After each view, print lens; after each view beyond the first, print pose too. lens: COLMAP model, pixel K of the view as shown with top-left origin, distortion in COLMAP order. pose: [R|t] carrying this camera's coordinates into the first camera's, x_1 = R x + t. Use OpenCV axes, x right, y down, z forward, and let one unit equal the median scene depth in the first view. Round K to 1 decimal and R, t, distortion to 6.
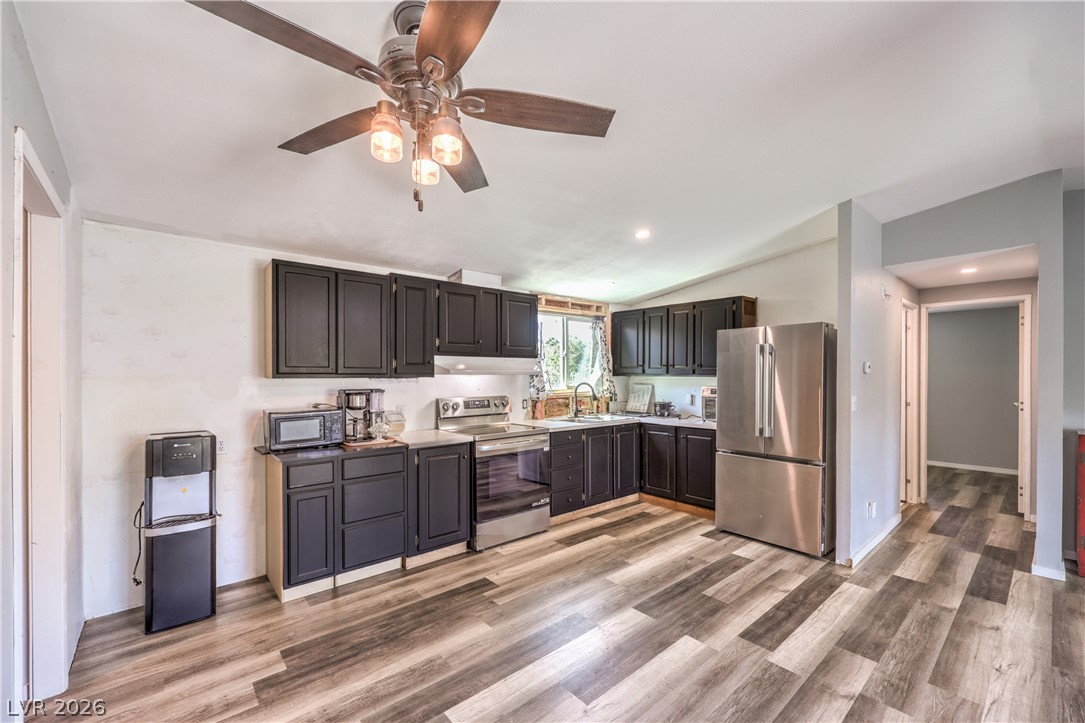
lens RADIAL K [[441.9, 0, 548.6], [0, 441.9, 377.6], [0, 0, 1]] dist [0.001962, 0.000234]
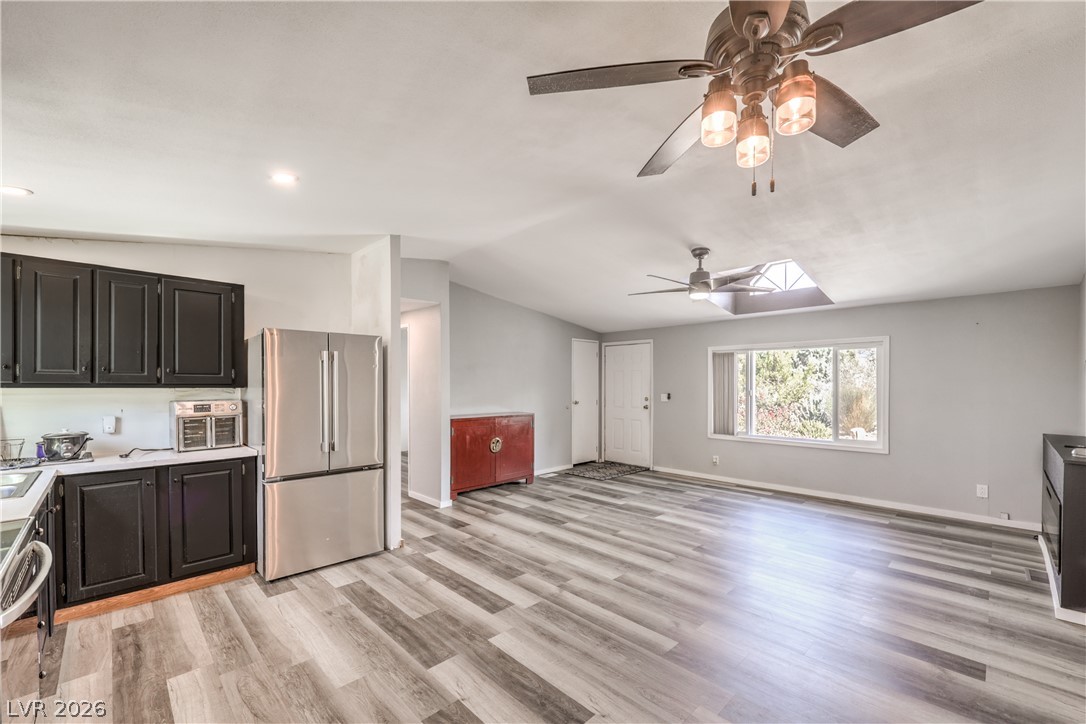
lens RADIAL K [[446.4, 0, 546.5], [0, 446.4, 387.4], [0, 0, 1]] dist [-0.002375, -0.000074]
pose [[-0.053317, -0.006884, 0.998554, -0.555030], [0.008787, 0.999934, 0.007362, -0.004502], [-0.998539, 0.009167, -0.053253, 0.707396]]
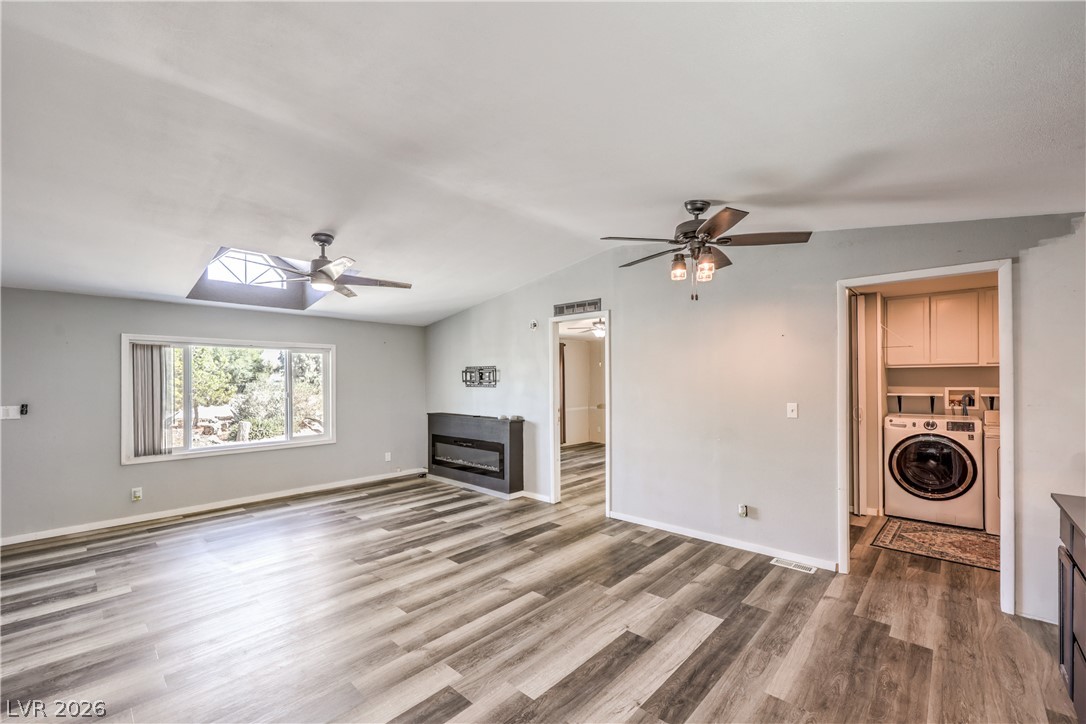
lens RADIAL K [[443.3, 0, 543.0], [0, 443.3, 379.9], [0, 0, 1]] dist [-0.002012, -0.000080]
pose [[-0.994882, 0.007956, -0.100733, 0.289656], [0.007532, 0.999961, 0.004590, -0.018286], [0.100765, 0.003808, -0.994903, 1.415082]]
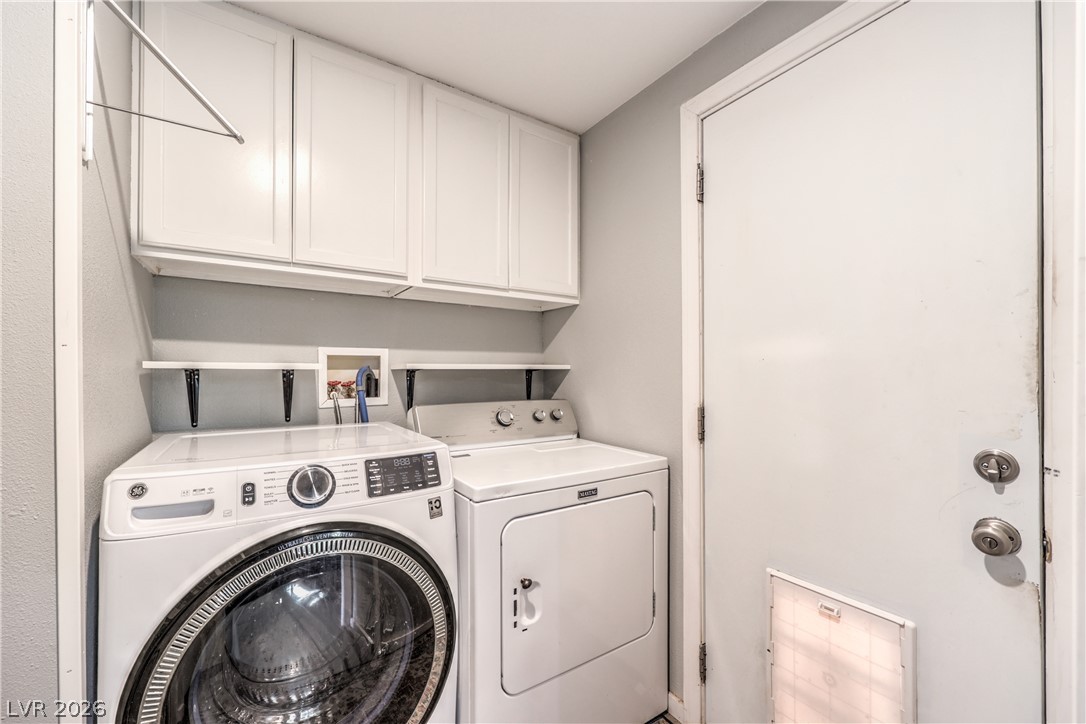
lens RADIAL K [[439.9, 0, 543.2], [0, 439.9, 369.9], [0, 0, 1]] dist [-0.000129, 0.000000]
pose [[-0.137104, -0.003210, -0.990551, -0.767315], [-0.005929, 0.999979, -0.002420, 0.054238], [0.990539, 0.005541, -0.137121, 0.361178]]
